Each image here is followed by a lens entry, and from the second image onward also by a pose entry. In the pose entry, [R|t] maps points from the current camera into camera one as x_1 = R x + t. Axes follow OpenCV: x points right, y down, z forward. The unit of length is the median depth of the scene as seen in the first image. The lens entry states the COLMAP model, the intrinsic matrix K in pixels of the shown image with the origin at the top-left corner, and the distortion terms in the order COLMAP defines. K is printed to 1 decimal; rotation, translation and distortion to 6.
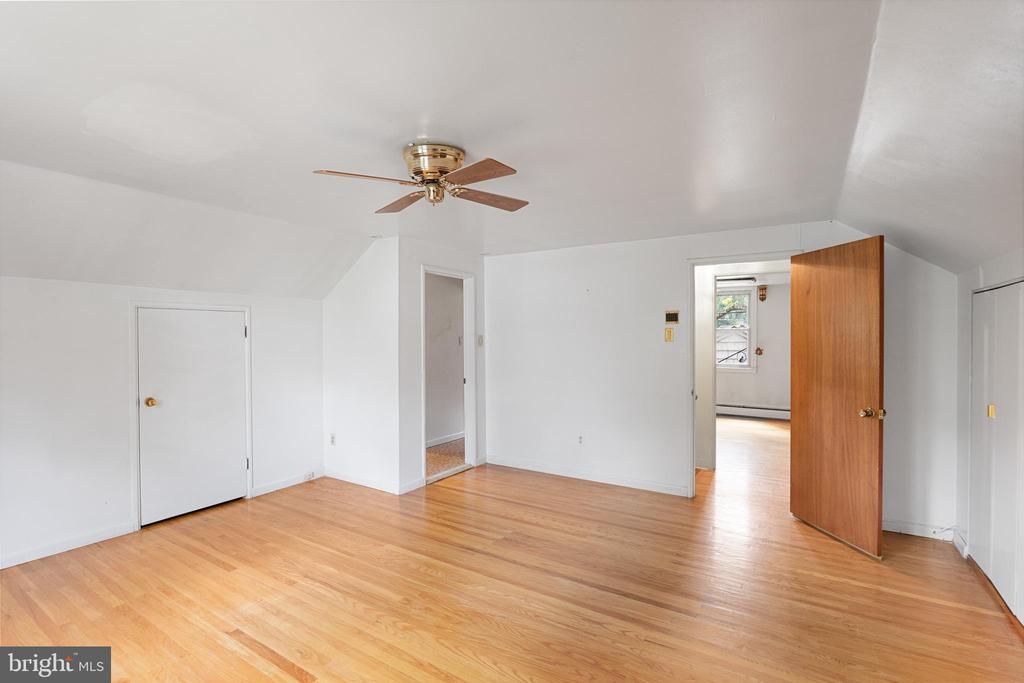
lens RADIAL K [[466.5, 0, 517.6], [0, 466.5, 340.3], [0, 0, 1]] dist [-0.004079, 0.000212]
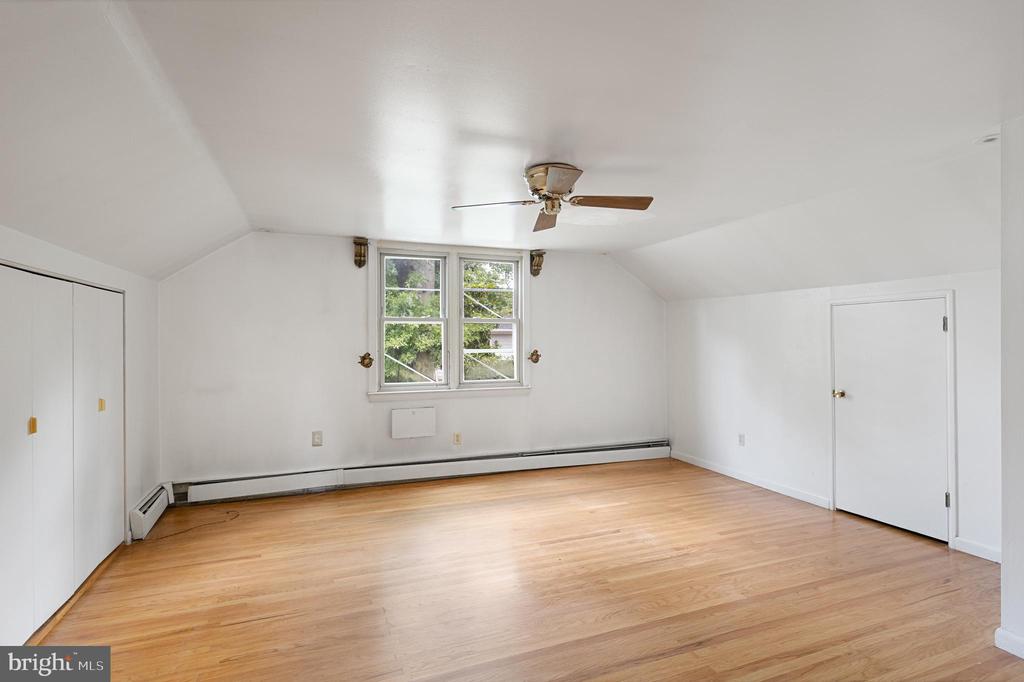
lens RADIAL K [[517.7, 0, 514.4], [0, 517.7, 339.4], [0, 0, 1]] dist [-0.002469, -0.000114]
pose [[-0.589003, 0.006572, -0.808104, 0.685258], [0.002383, 0.999977, 0.006396, -0.000815], [0.808128, 0.001841, -0.589005, 1.268632]]
